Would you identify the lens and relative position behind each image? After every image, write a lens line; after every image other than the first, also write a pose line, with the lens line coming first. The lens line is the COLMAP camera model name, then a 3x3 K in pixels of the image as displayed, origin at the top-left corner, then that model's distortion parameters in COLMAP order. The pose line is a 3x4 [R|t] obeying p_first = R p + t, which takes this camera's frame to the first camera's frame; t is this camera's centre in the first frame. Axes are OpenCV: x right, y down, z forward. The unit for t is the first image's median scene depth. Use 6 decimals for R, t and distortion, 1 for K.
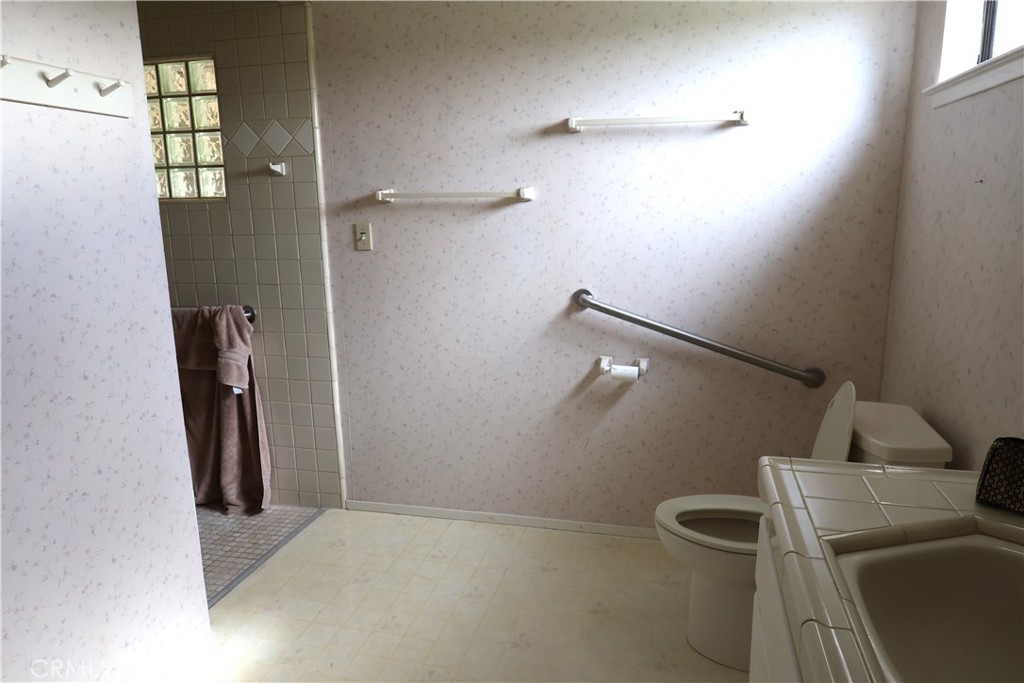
lens RADIAL K [[683.9, 0, 518.0], [0, 683.9, 338.5], [0, 0, 1]] dist [0.000843, 0.003108]
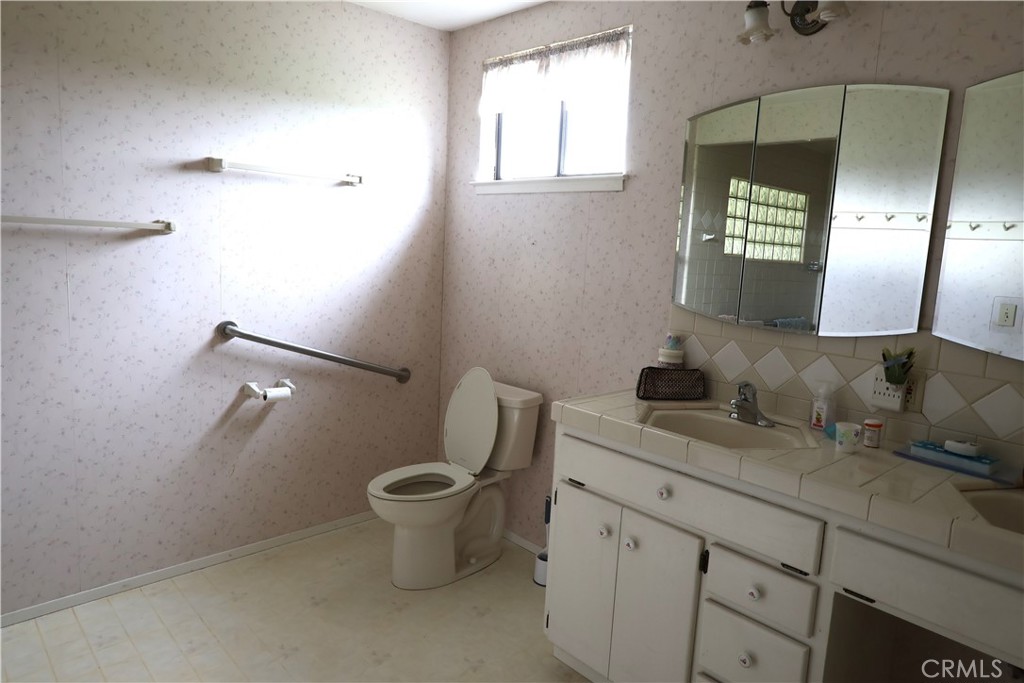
lens RADIAL K [[657.5, 0, 514.6], [0, 657.5, 340.8], [0, 0, 1]] dist [-0.004191, 0.001732]
pose [[0.533407, -0.079596, 0.842105, -0.516444], [0.122051, 0.992387, 0.016491, -0.005340], [-0.837007, 0.093983, 0.539061, 0.097051]]
